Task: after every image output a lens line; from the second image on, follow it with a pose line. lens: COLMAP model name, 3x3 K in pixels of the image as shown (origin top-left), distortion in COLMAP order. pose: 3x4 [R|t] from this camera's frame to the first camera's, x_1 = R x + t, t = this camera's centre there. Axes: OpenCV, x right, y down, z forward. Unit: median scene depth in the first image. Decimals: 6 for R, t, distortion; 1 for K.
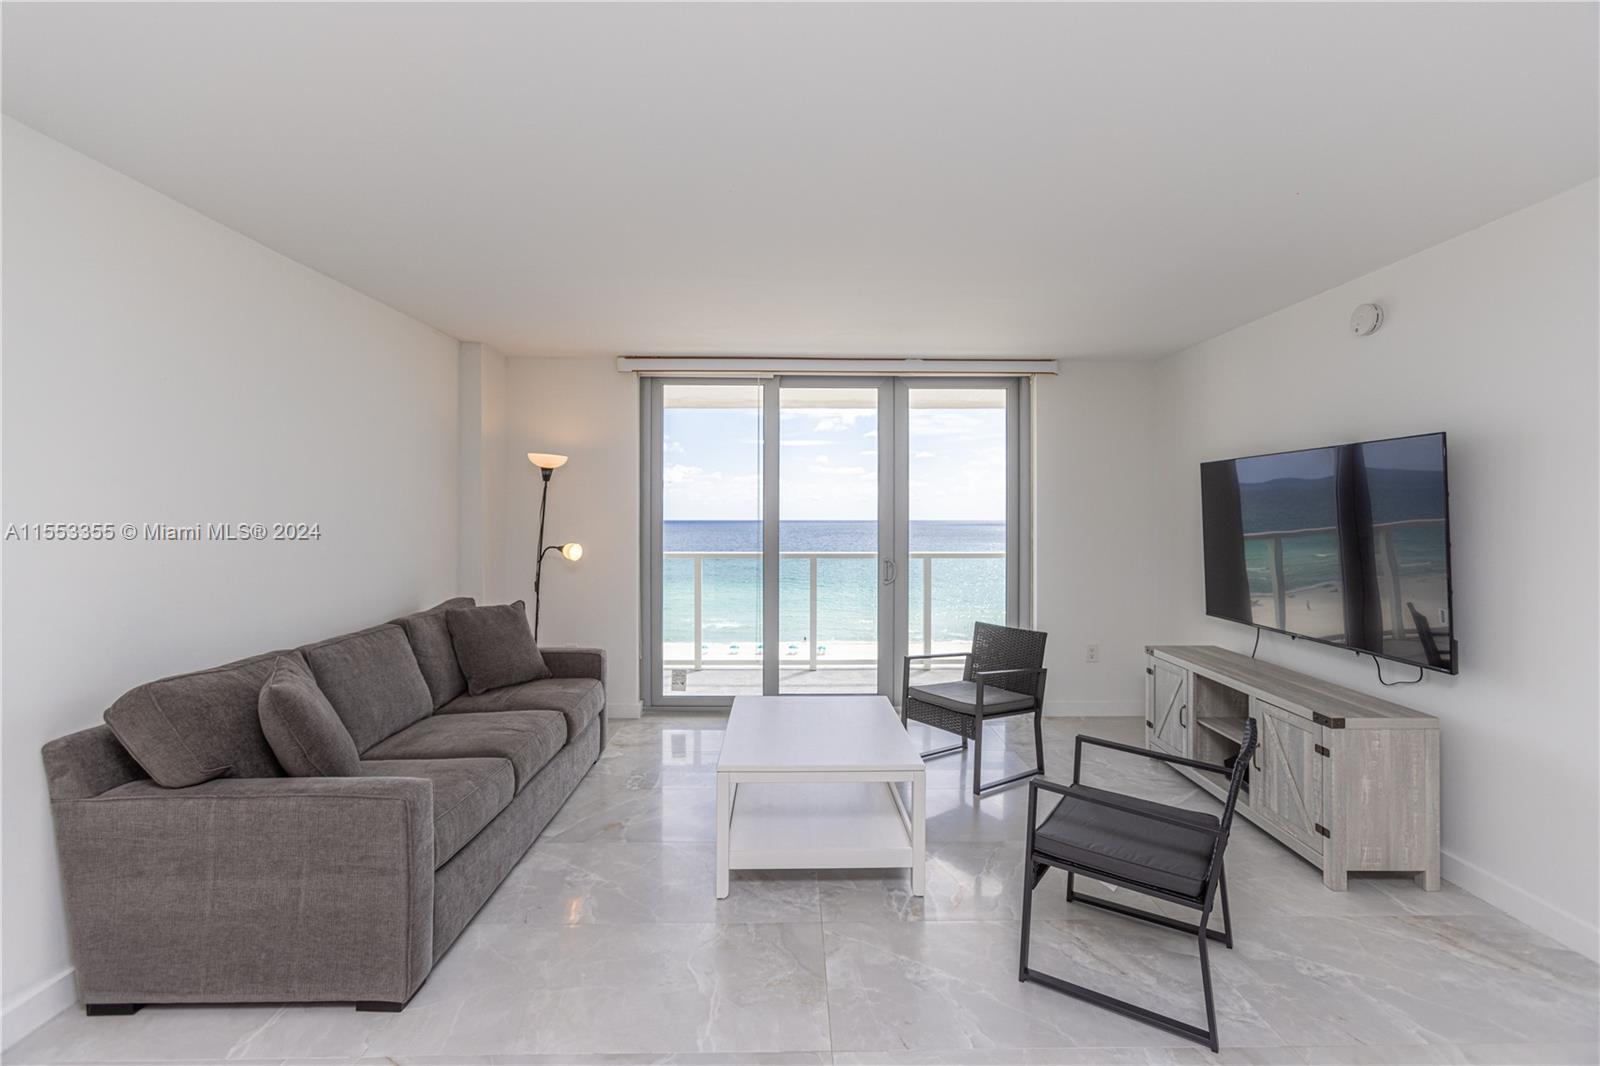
lens RADIAL K [[751.8, 0, 809.3], [0, 751.8, 522.8], [0, 0, 1]] dist [0.001443, 0.000587]
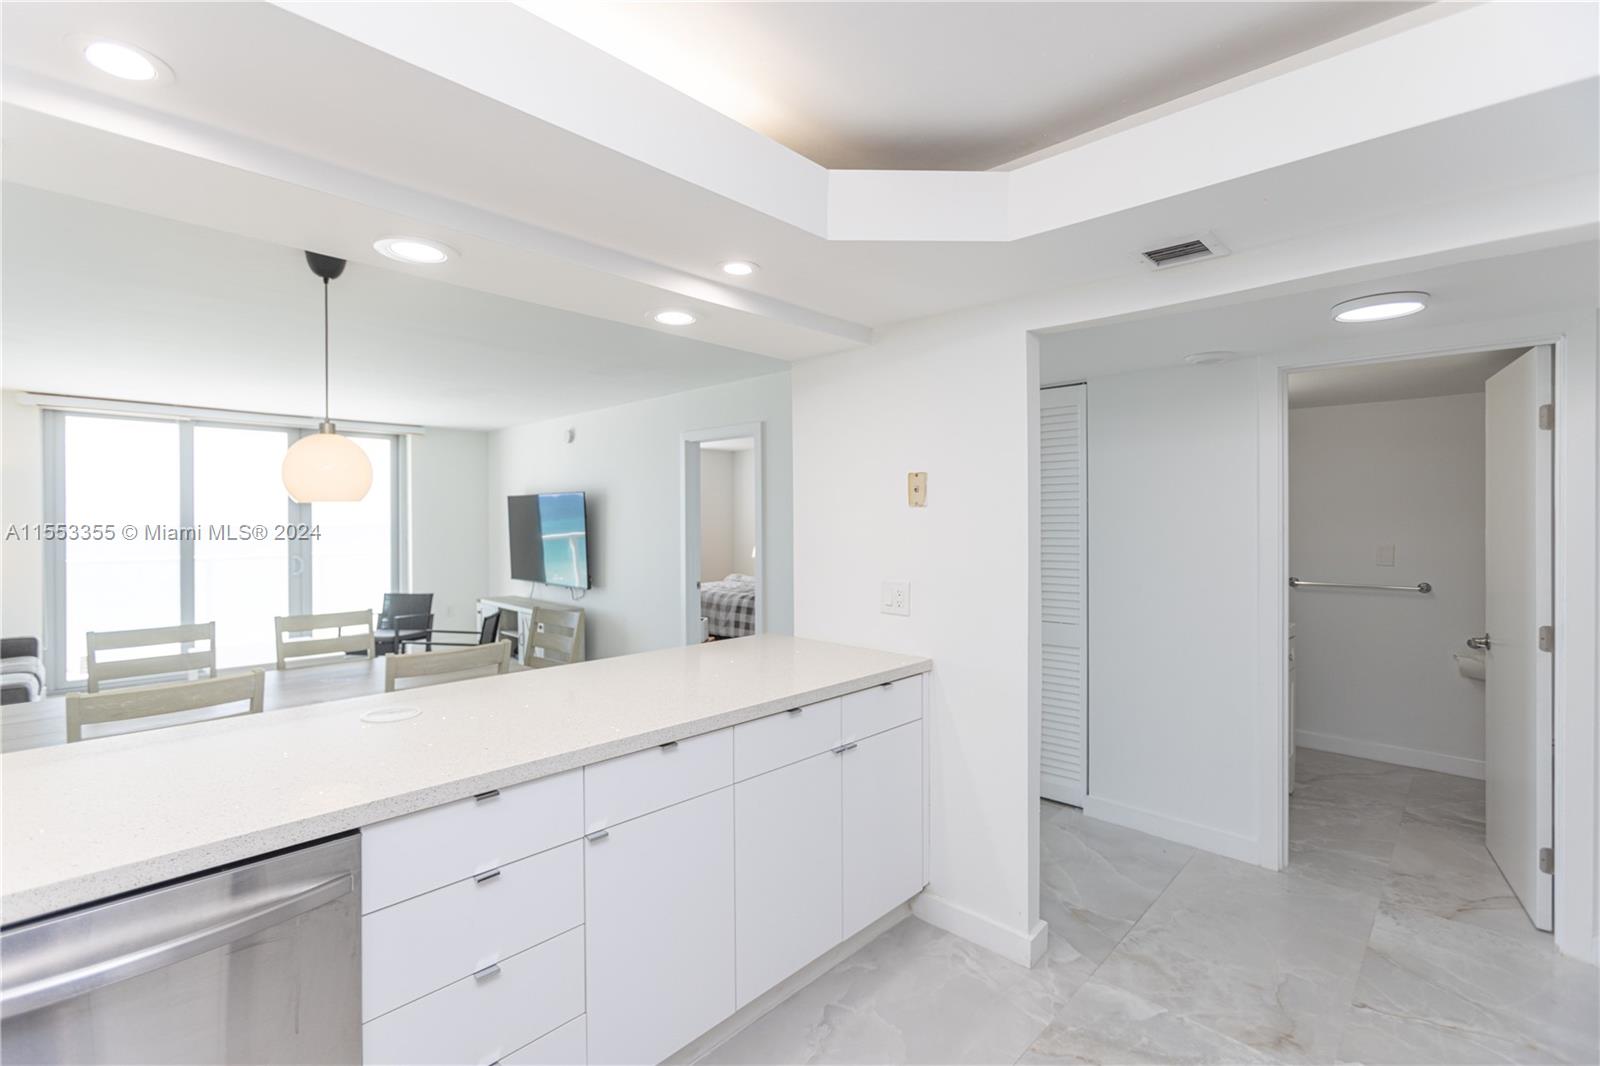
lens RADIAL K [[726.7, 0, 798.1], [0, 726.7, 519.6], [0, 0, 1]] dist [0.000031, 0.000442]
pose [[0.713670, -0.003551, 0.700473, -0.209835], [0.008633, 0.999956, -0.003726, -0.009929], [-0.700429, 0.008706, 0.713669, -0.742054]]
